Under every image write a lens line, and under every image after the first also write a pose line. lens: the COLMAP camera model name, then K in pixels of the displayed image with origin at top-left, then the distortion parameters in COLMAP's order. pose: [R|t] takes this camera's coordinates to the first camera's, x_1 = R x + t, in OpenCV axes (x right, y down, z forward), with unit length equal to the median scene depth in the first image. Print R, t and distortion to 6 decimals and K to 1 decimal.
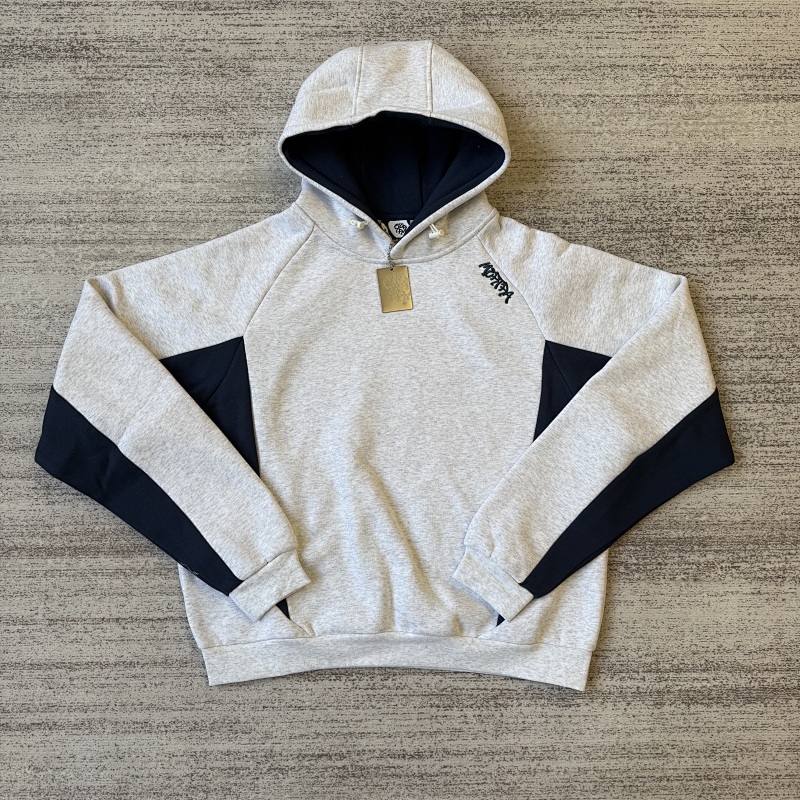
lens RADIAL K [[784.4, 0, 400.0], [0, 784.4, 400.0], [0, 0, 1]] dist [0.023614, -0.060411]
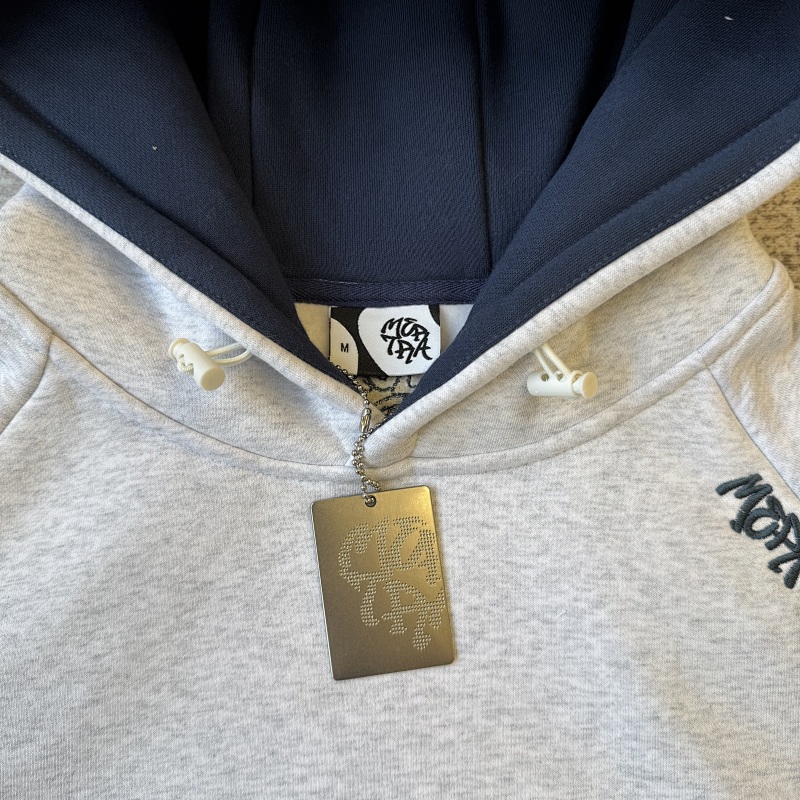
lens RADIAL K [[809.4, 0, 400.0], [0, 809.4, 400.0], [0, 0, 1]] dist [0.052511, -0.118443]
pose [[0.999545, -0.000507, 0.030171, -0.009178], [0.000688, 0.999982, -0.005998, -0.198343], [-0.030168, 0.006016, 0.999527, 0.742288]]
